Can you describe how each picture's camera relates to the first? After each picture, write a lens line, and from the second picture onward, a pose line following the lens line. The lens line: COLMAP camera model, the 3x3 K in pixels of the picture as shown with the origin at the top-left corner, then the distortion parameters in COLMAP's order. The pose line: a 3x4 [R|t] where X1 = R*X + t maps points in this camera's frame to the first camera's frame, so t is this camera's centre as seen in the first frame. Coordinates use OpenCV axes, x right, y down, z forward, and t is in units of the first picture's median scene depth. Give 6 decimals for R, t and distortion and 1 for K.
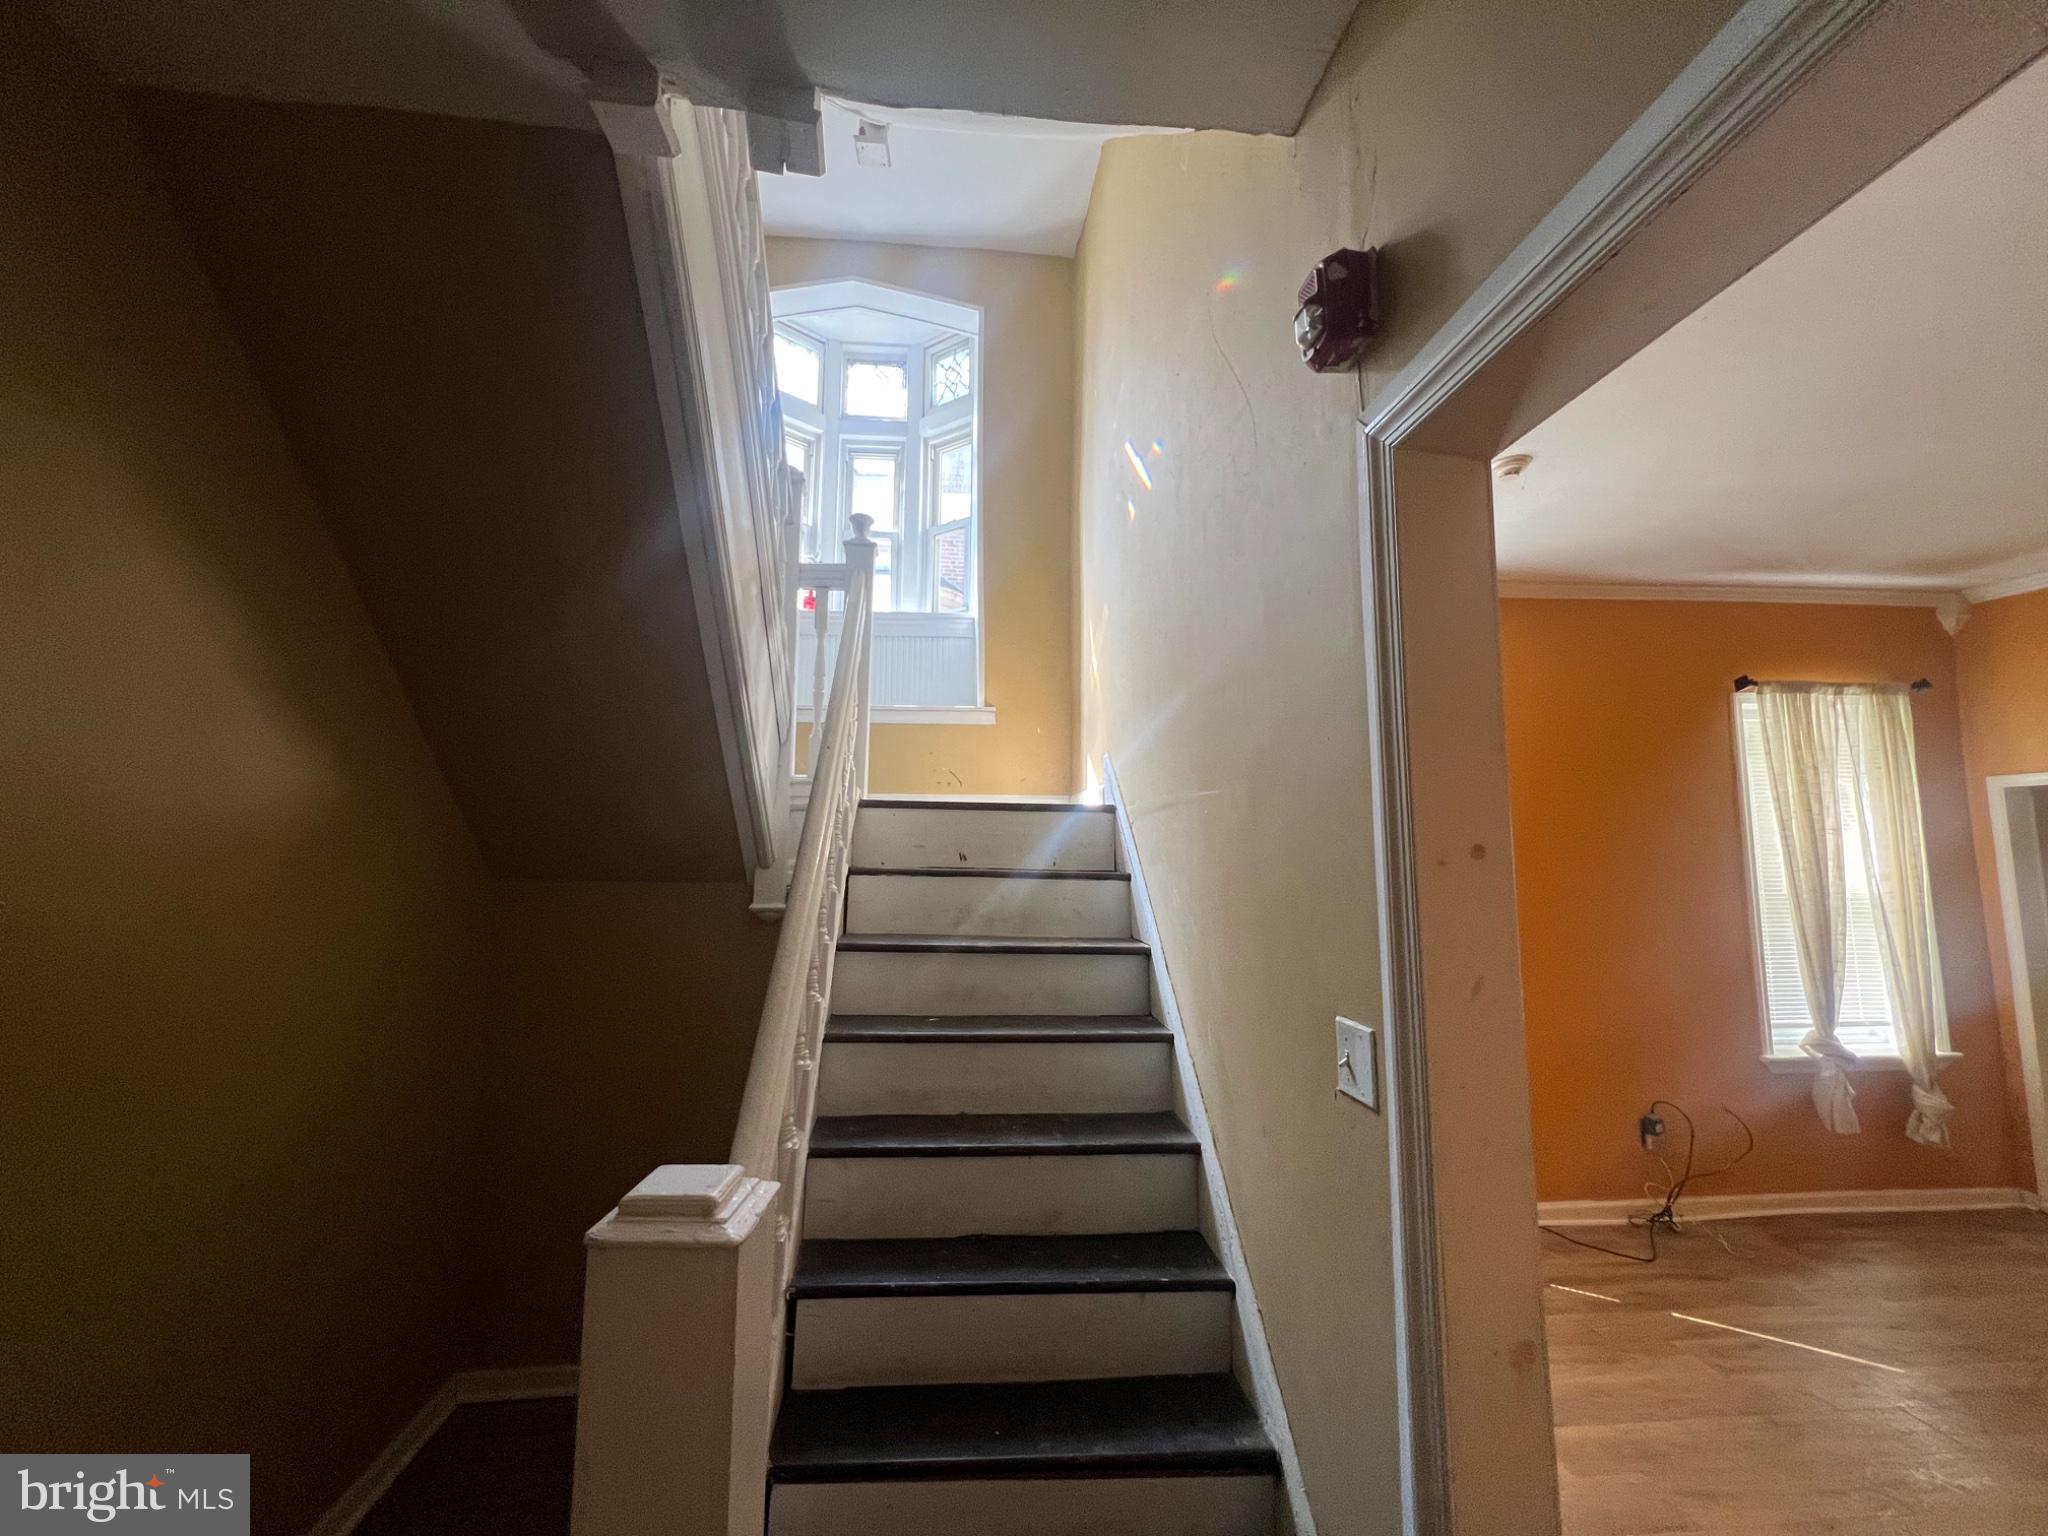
lens RADIAL K [[819.3, 0, 1044.8], [0, 819.3, 765.7], [0, 0, 1]] dist [-0.000953, 0.001813]
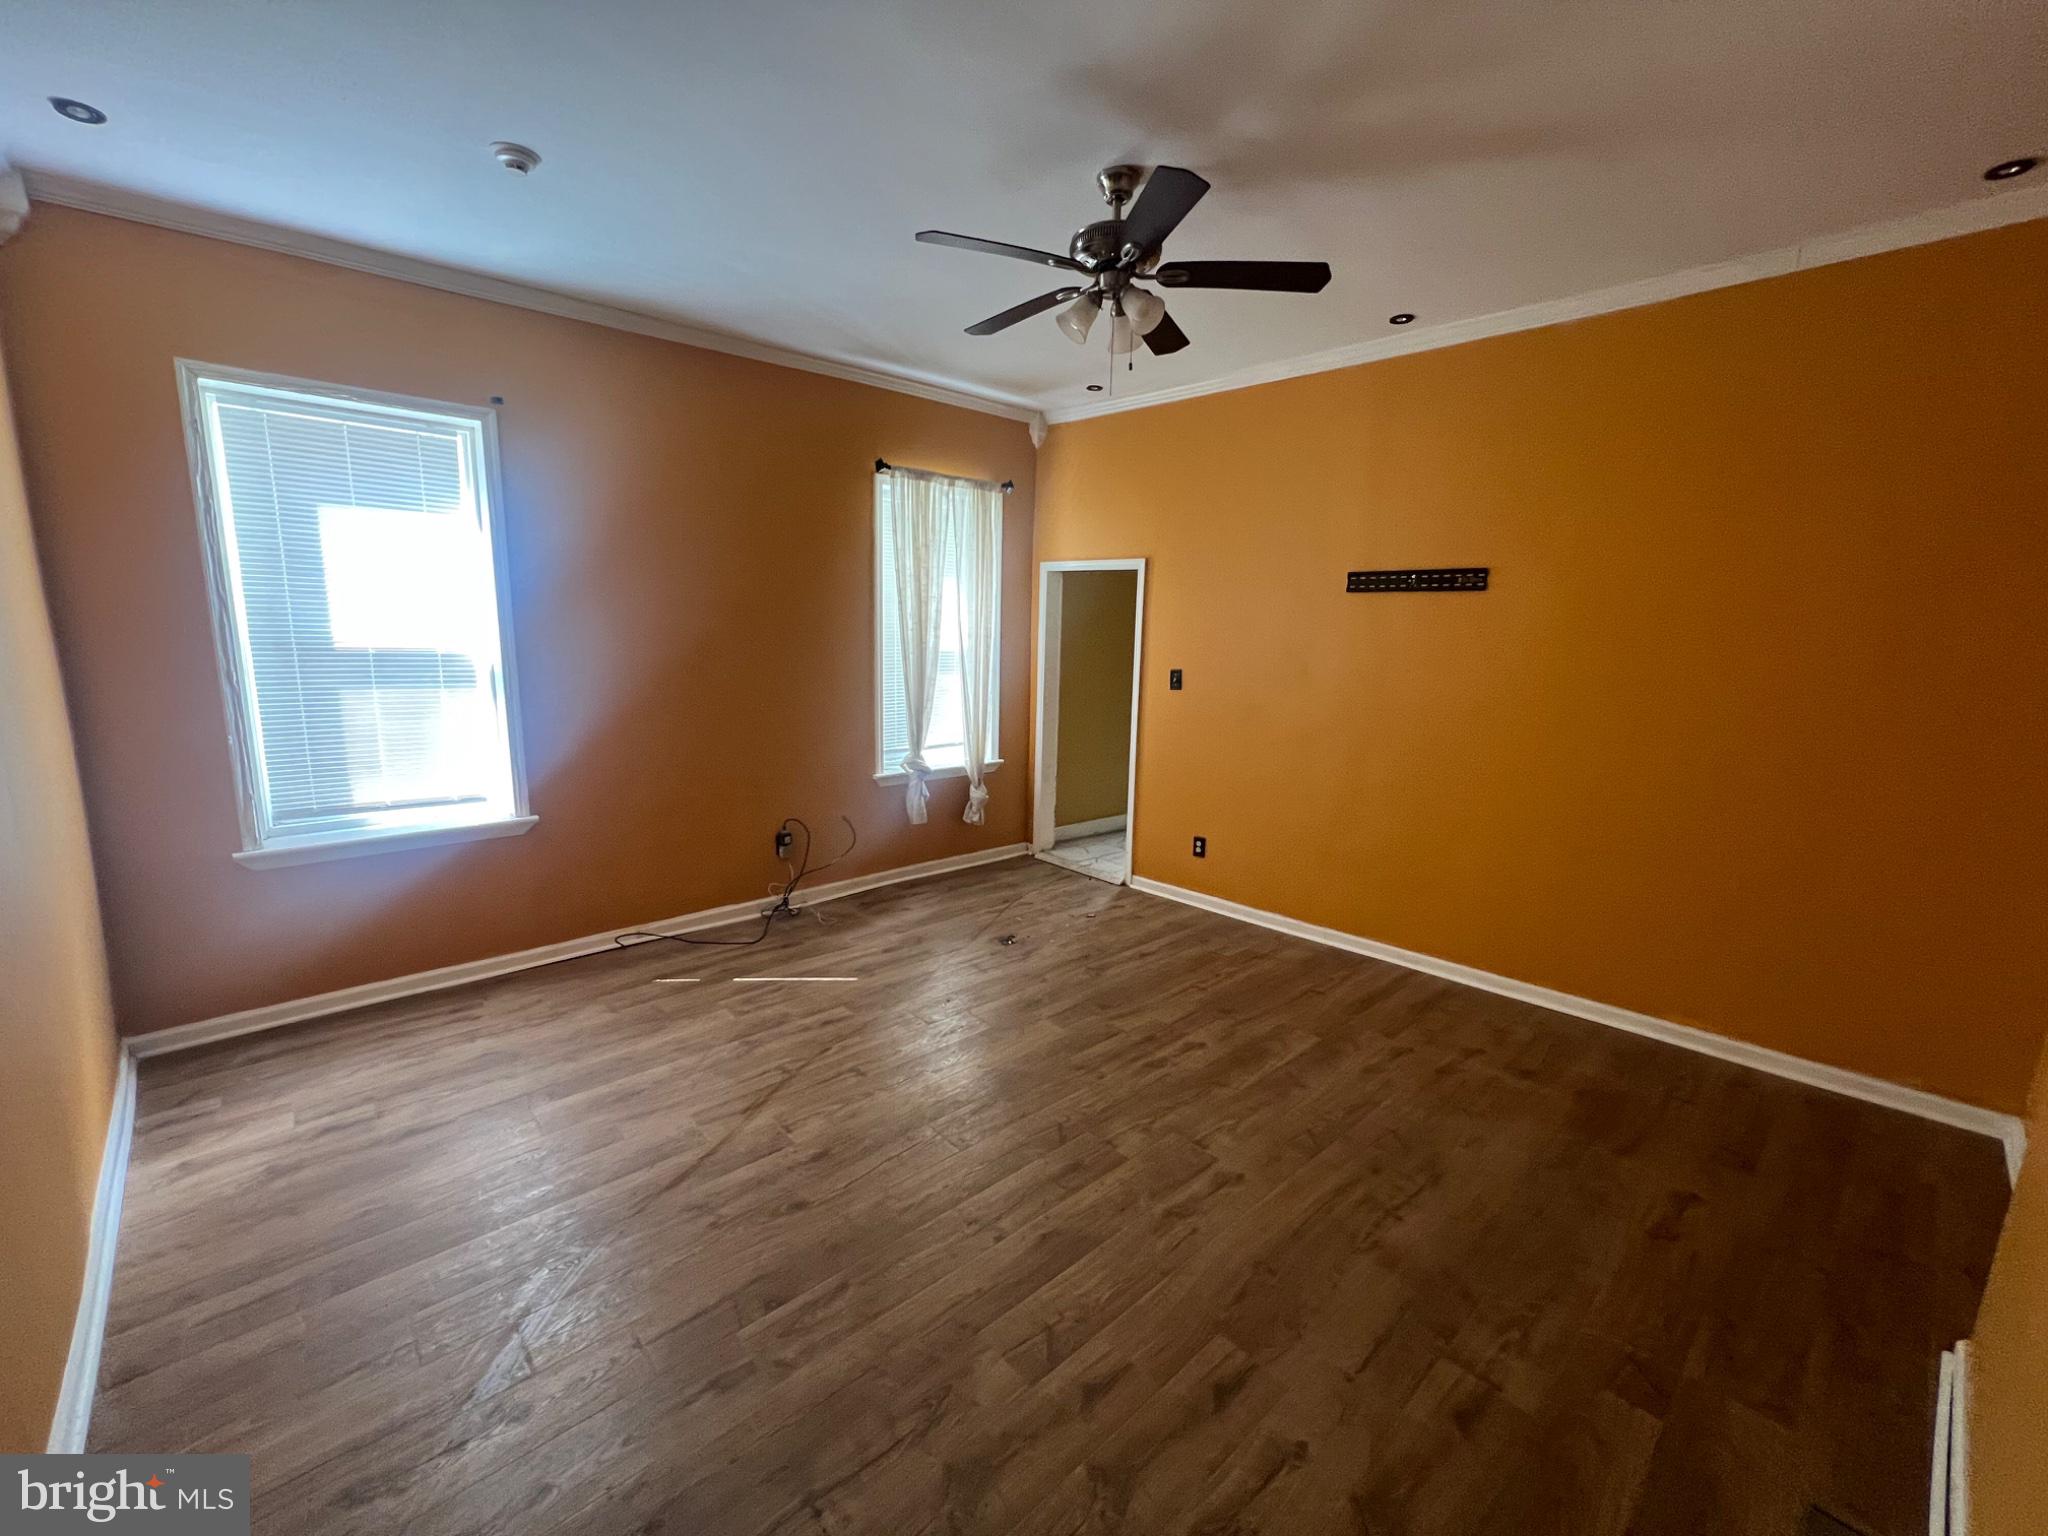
lens RADIAL K [[819.3, 0, 1021.5], [0, 819.3, 764.4], [0, 0, 1]] dist [-0.000953, 0.001813]
pose [[0.800984, -0.087798, 0.592213, 0.312864], [-0.088107, 0.961131, 0.261658, -0.017378], [-0.592167, -0.261762, 0.762115, -0.108110]]
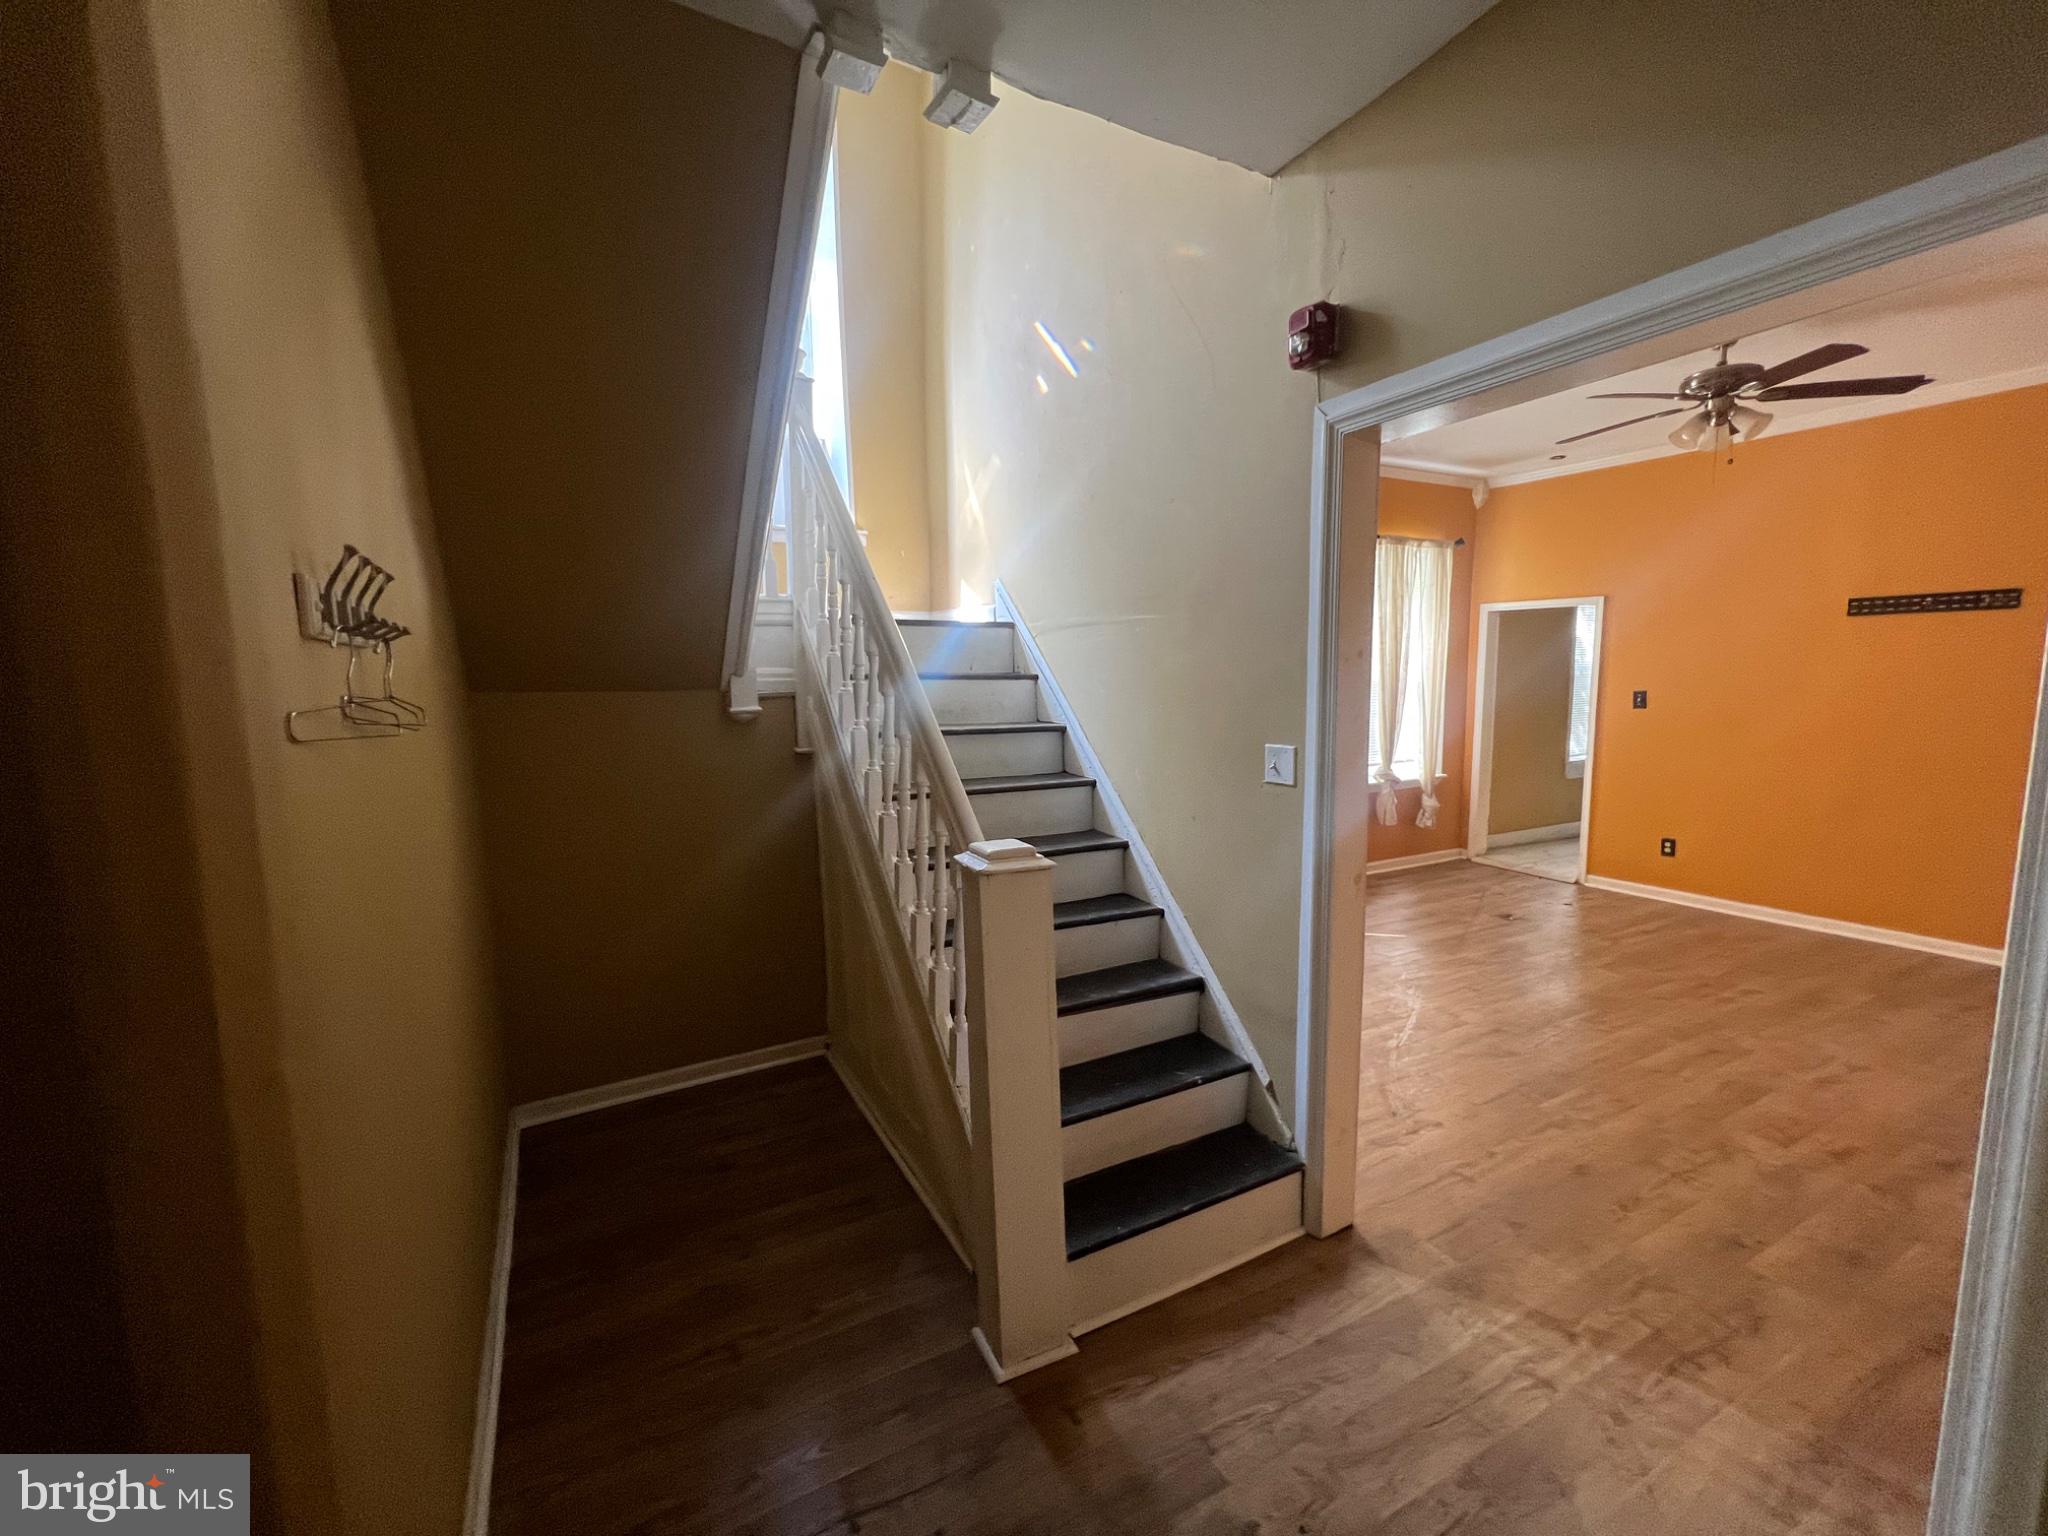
lens RADIAL K [[819.3, 0, 1030.4], [0, 819.3, 761.1], [0, 0, 1]] dist [-0.000953, 0.001813]
pose [[0.923619, -0.060866, 0.378448, -0.291333], [-0.026096, 0.975037, 0.220505, -0.017873], [-0.382422, -0.213539, 0.898974, -0.162897]]
